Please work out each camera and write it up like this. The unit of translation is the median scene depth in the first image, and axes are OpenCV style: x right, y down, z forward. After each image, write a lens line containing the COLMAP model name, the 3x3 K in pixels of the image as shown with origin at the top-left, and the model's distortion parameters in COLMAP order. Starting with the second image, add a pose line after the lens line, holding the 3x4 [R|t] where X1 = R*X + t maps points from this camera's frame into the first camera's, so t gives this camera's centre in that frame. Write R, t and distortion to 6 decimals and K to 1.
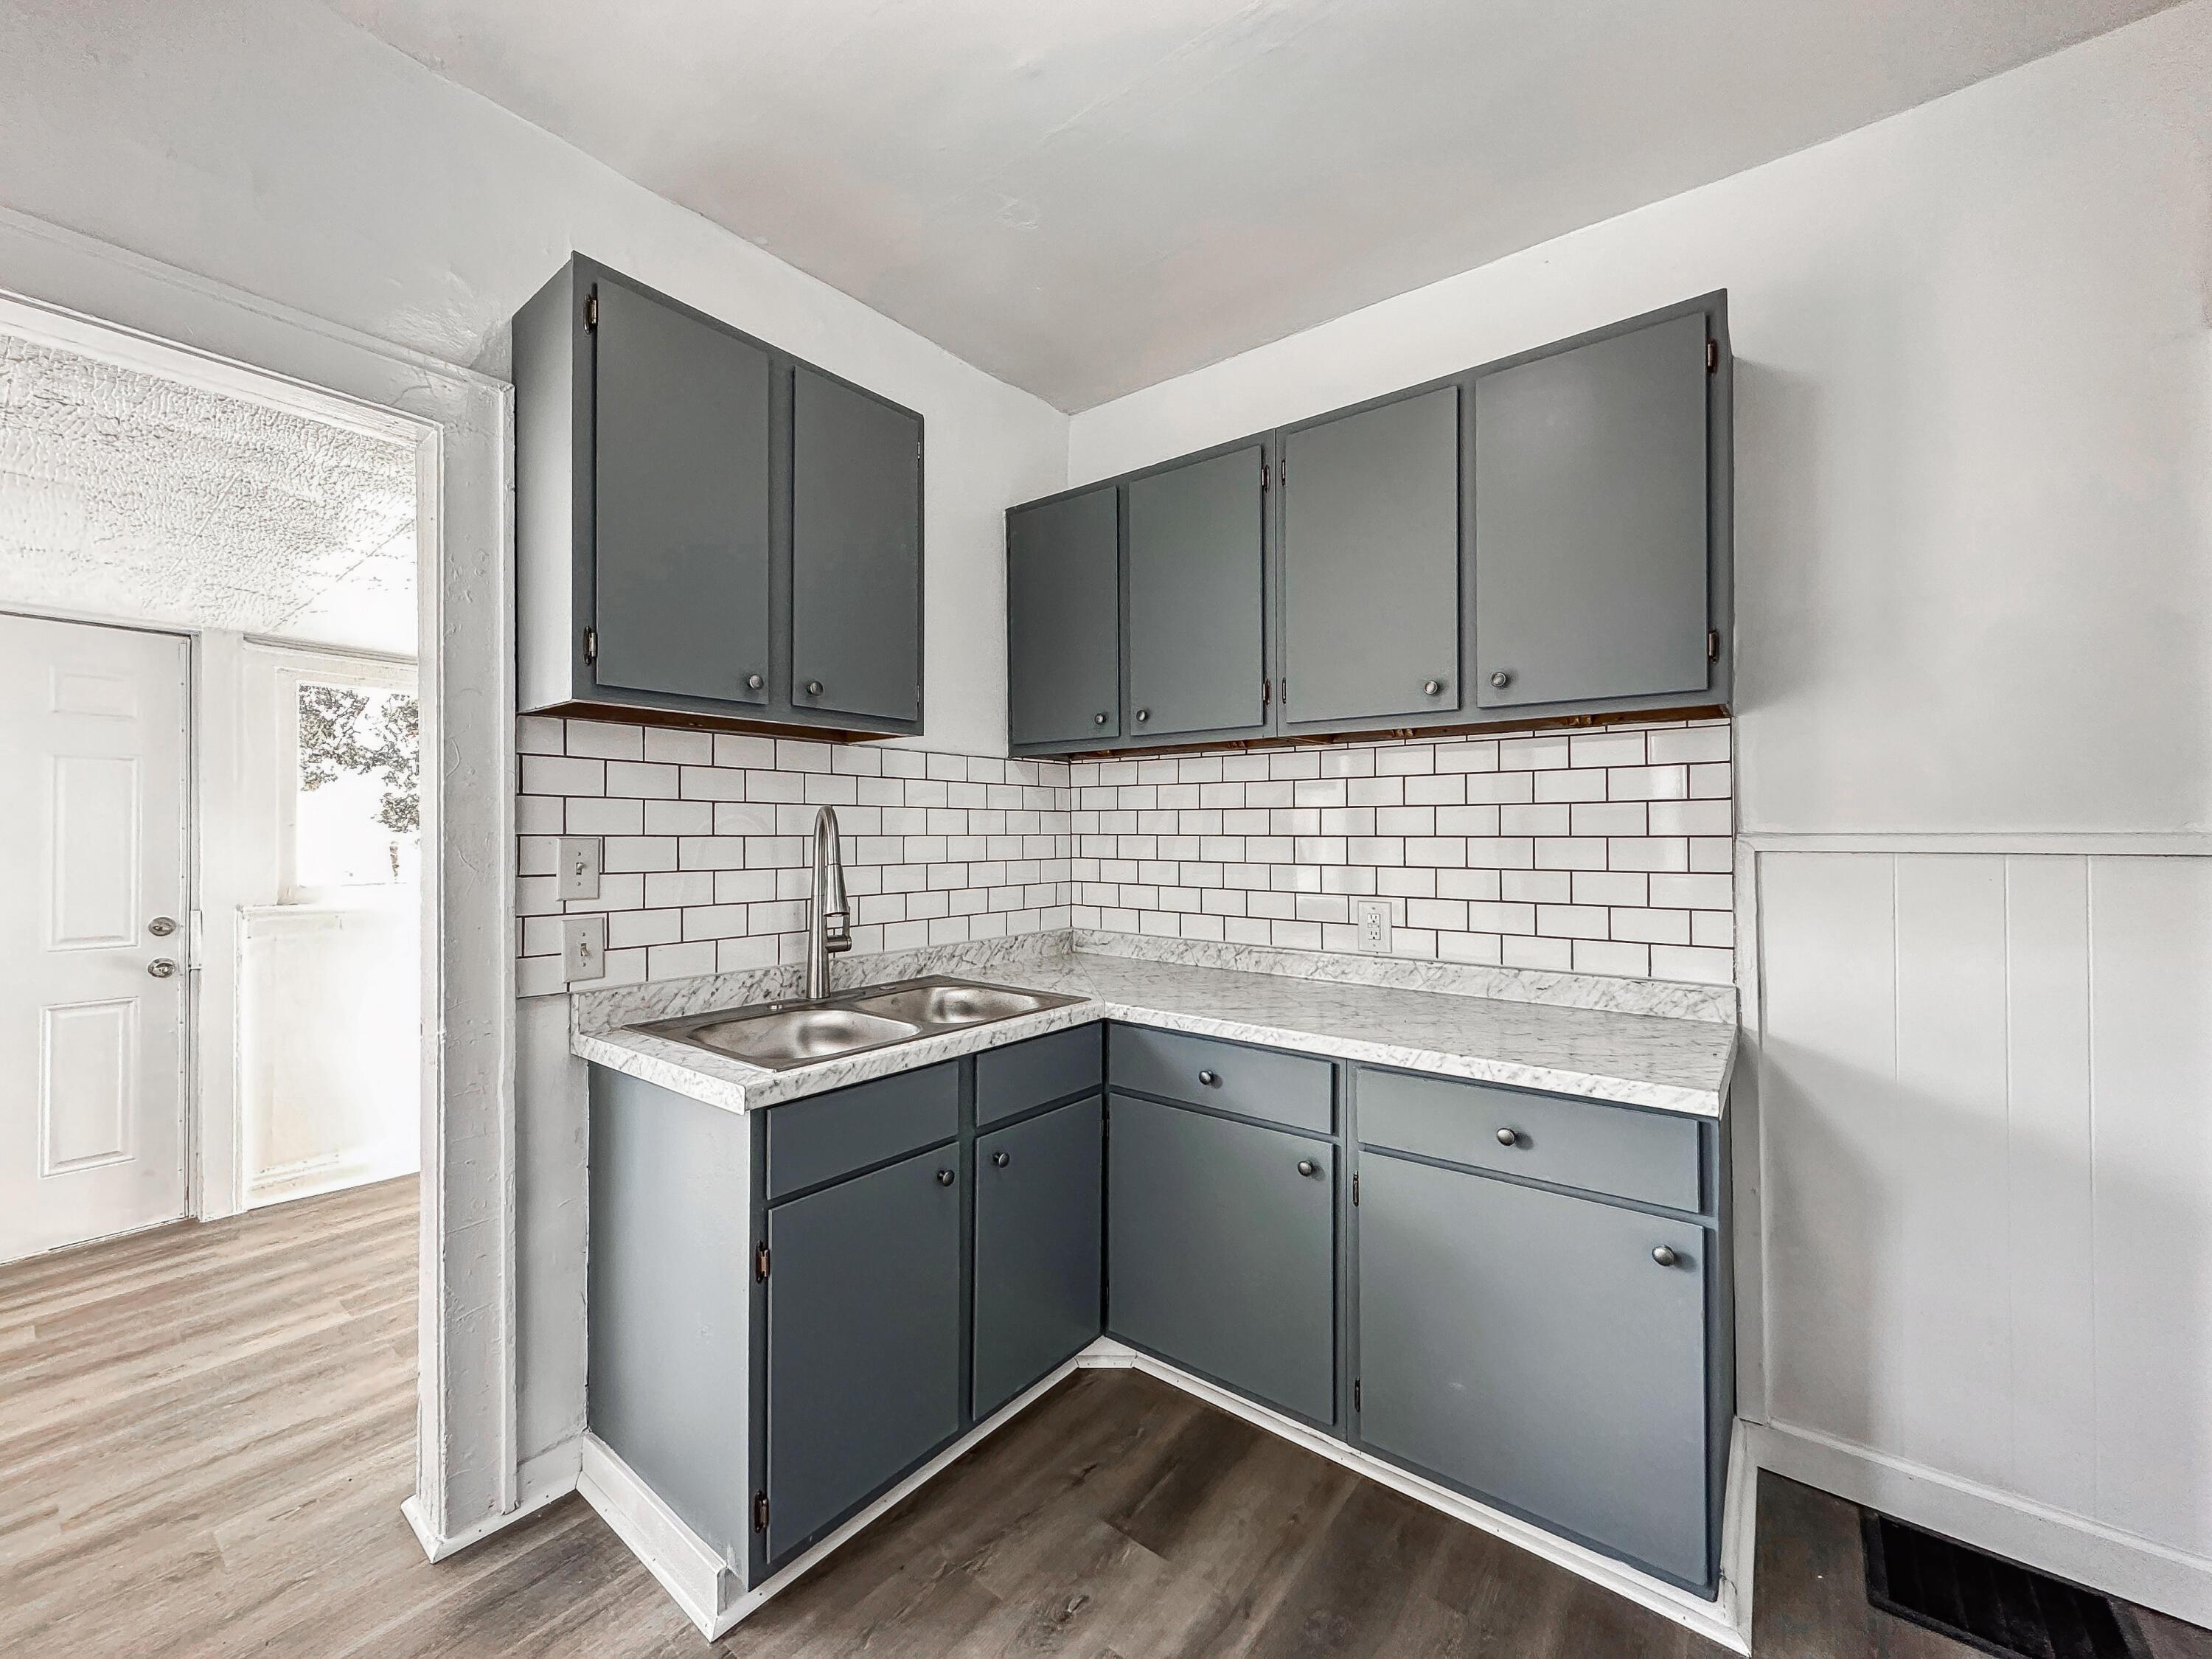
lens RADIAL K [[885.1, 0, 1096.2], [0, 885.1, 828.3], [0, 0, 1]] dist [-0.000575, -0.000313]
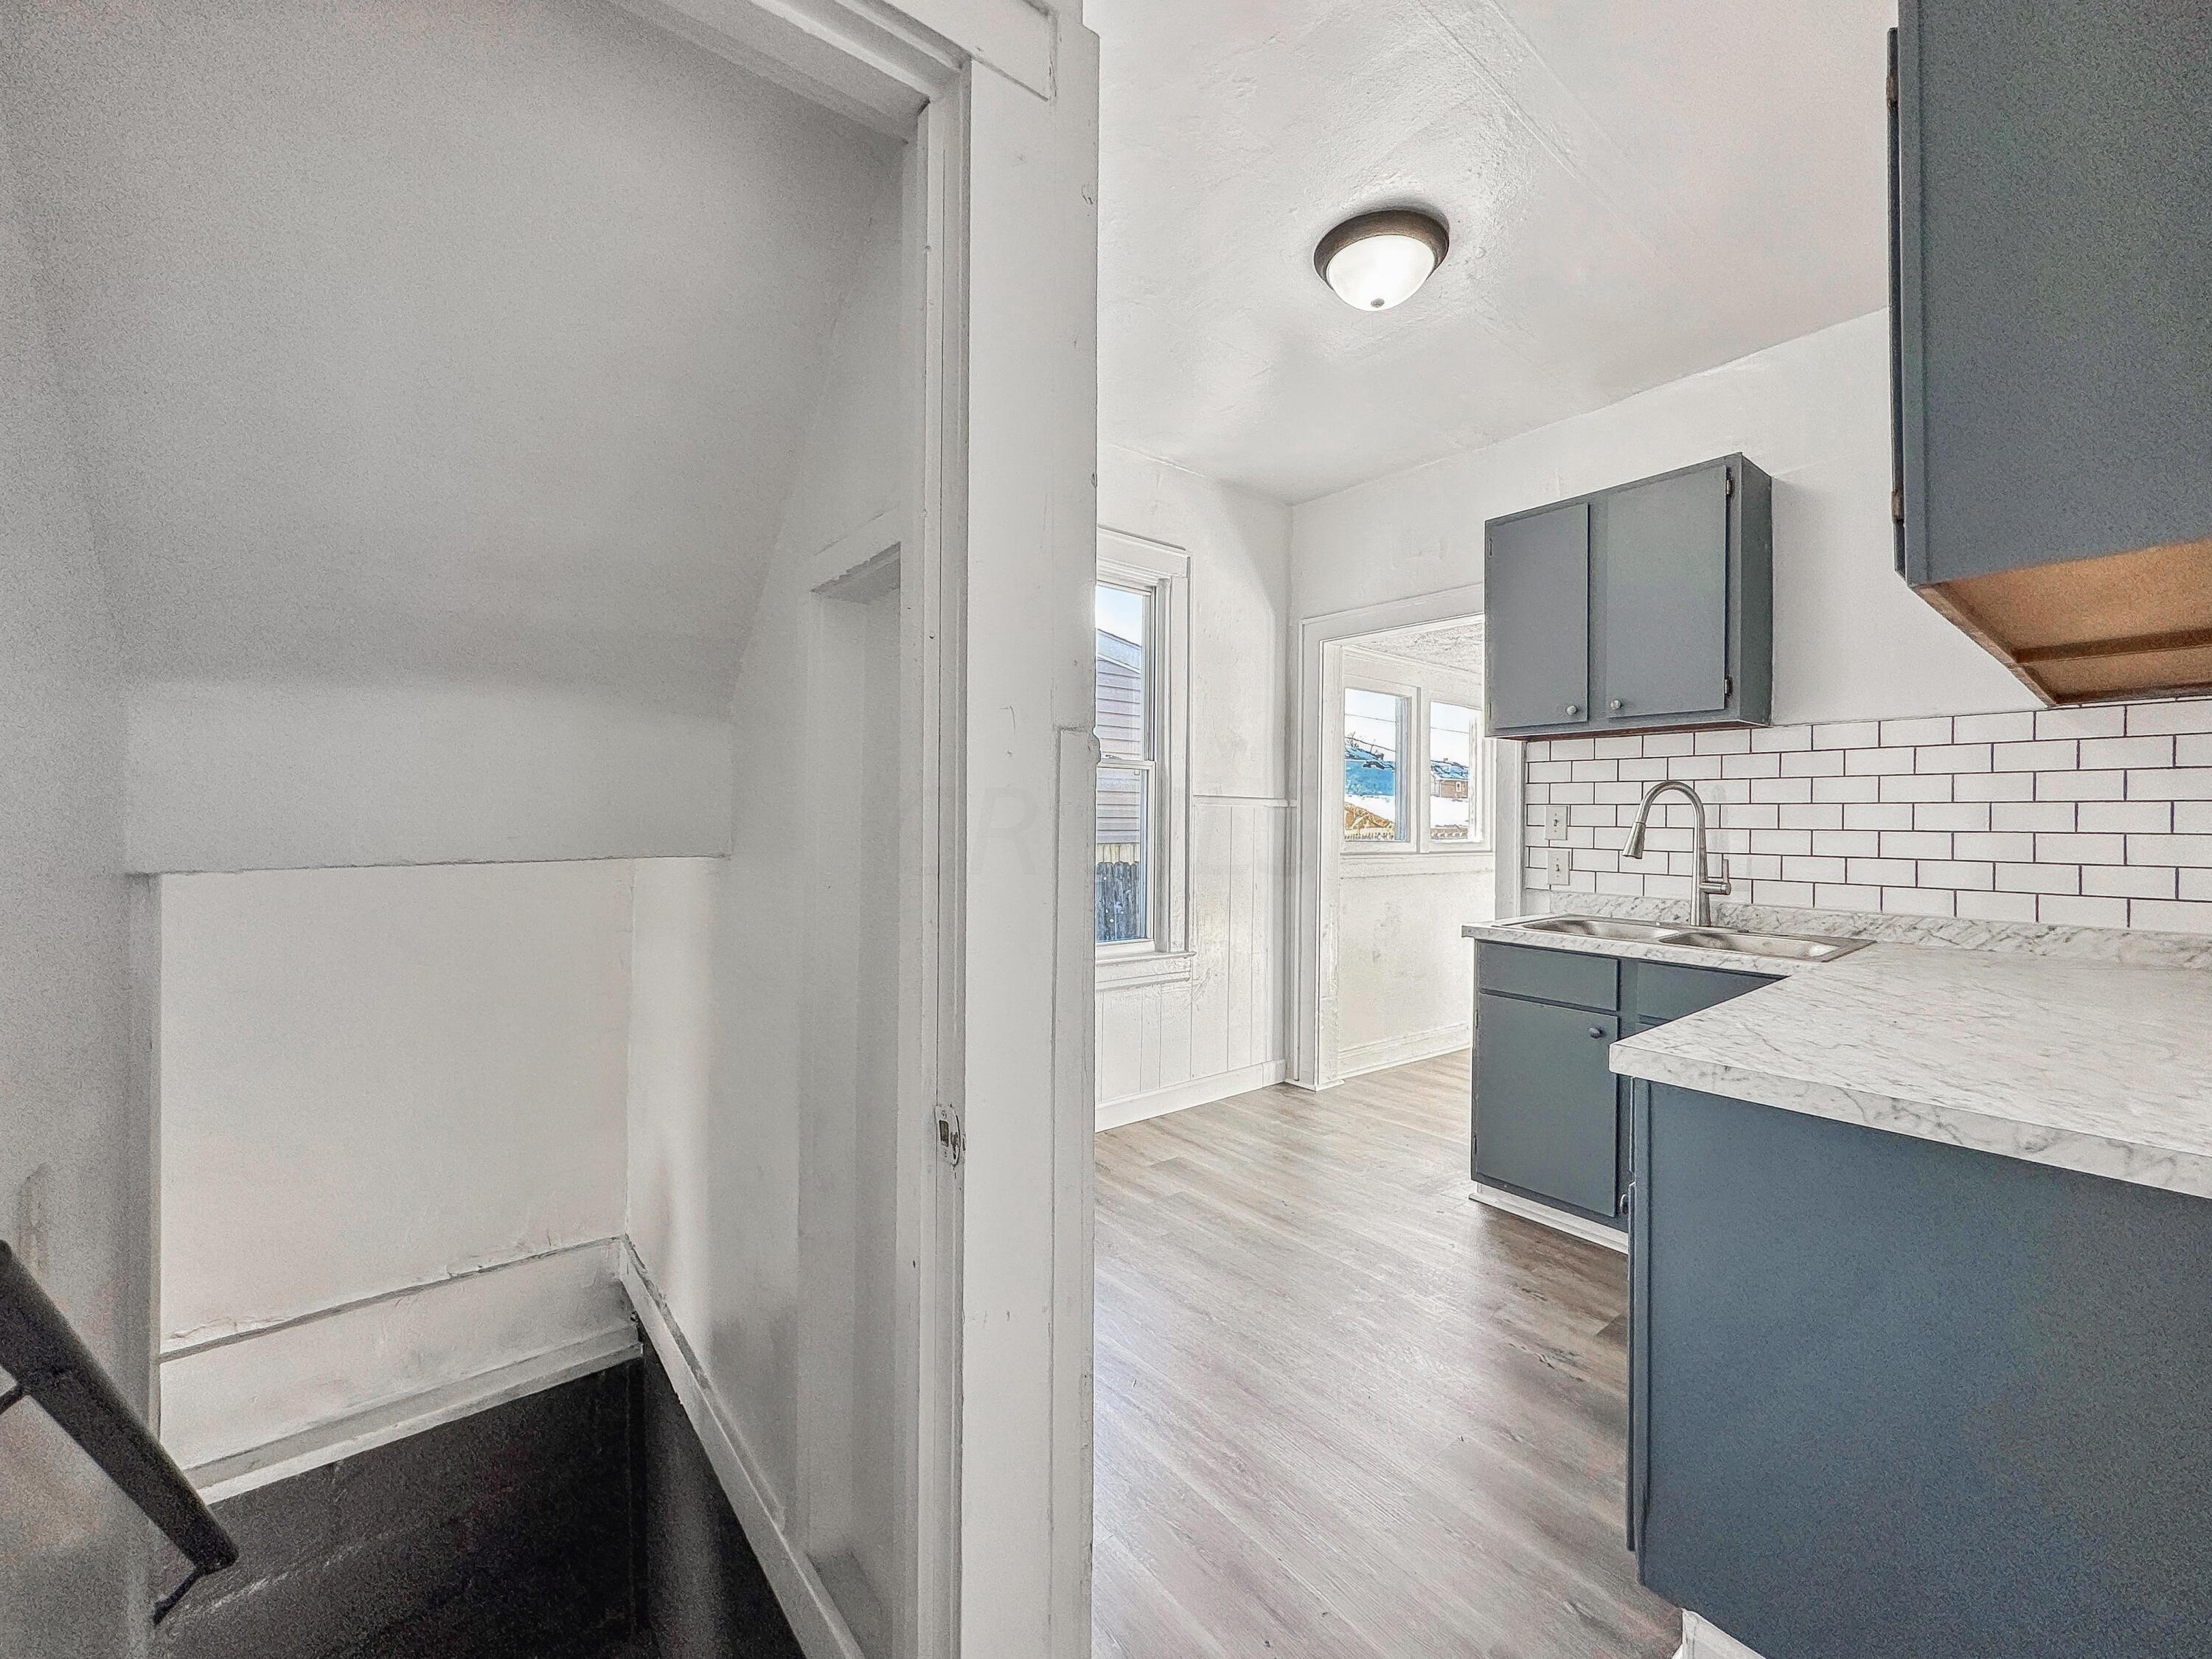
lens RADIAL K [[885.1, 0, 1107.3], [0, 885.1, 818.6], [0, 0, 1]] dist [-0.000575, -0.000313]
pose [[-0.217431, 0.003660, -0.976069, 1.201139], [0.000750, 0.999993, 0.003583, 0.026184], [0.976075, 0.000047, -0.217432, 0.436743]]
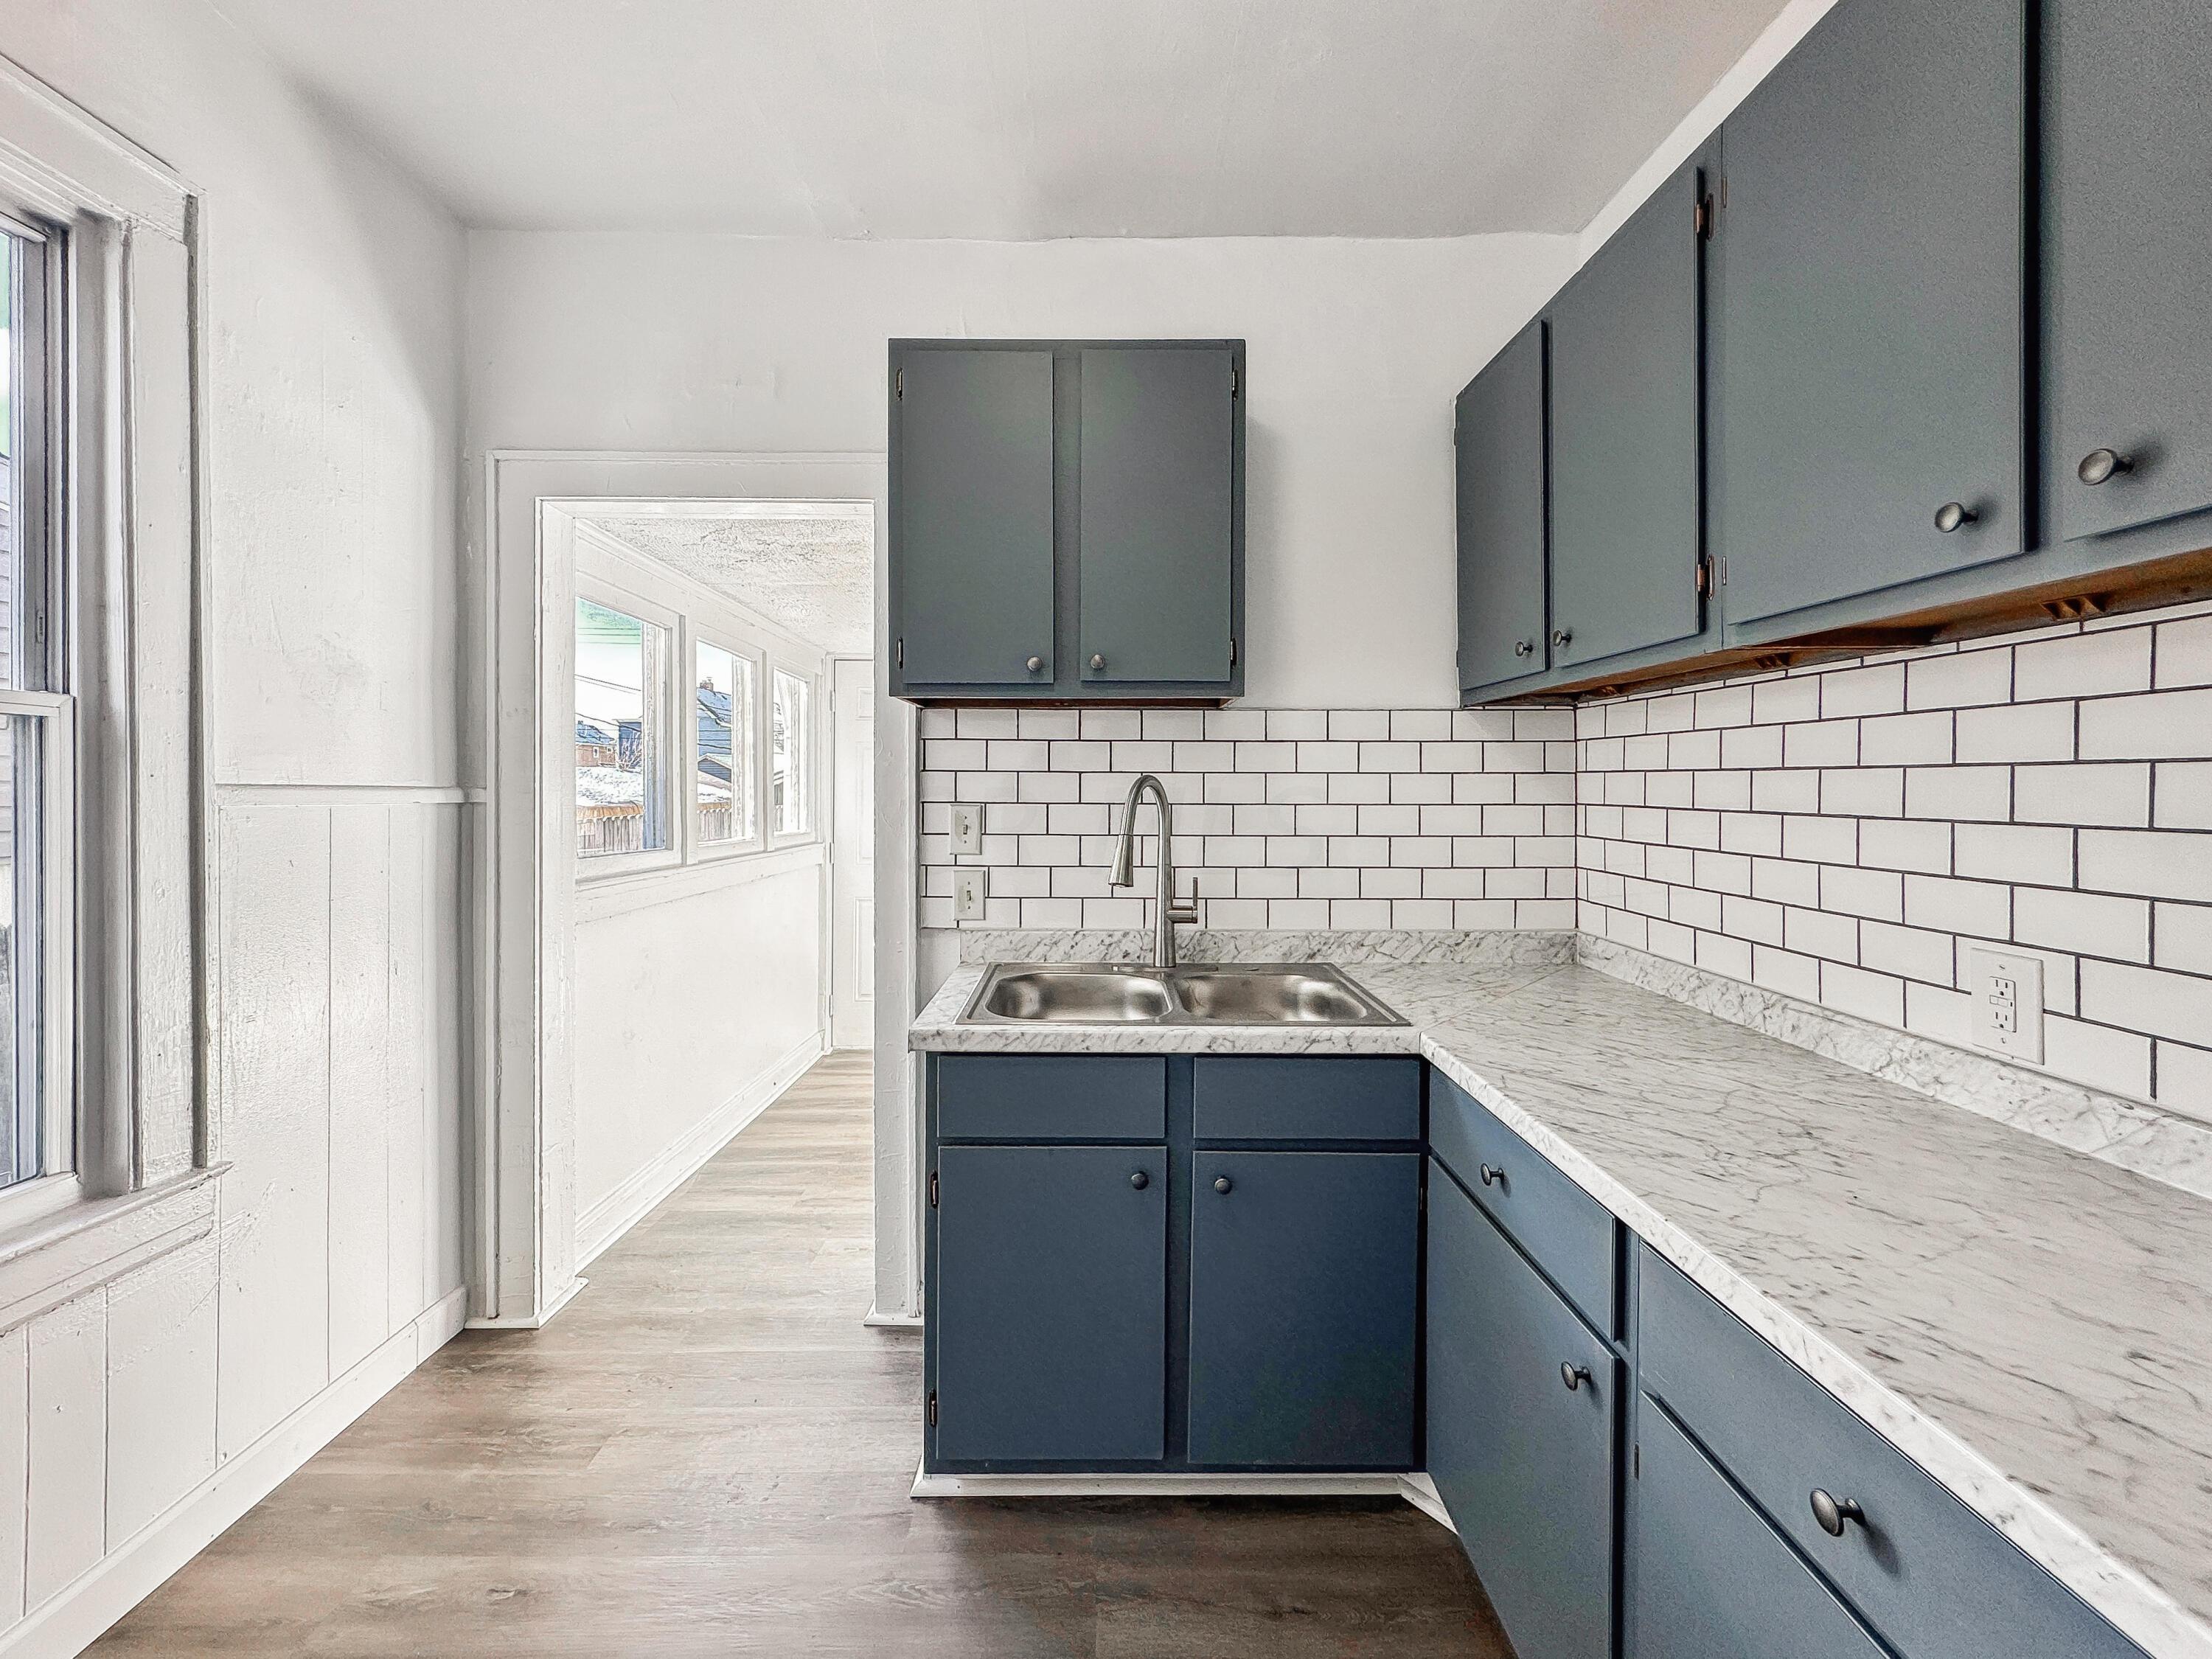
lens RADIAL K [[885.1, 0, 1101.5], [0, 885.1, 795.7], [0, 0, 1]] dist [-0.000575, -0.000313]
pose [[0.627209, 0.010727, -0.778777, 0.432809], [0.000981, 0.999893, 0.014563, -0.016595], [0.778851, -0.009899, 0.627131, 0.327532]]
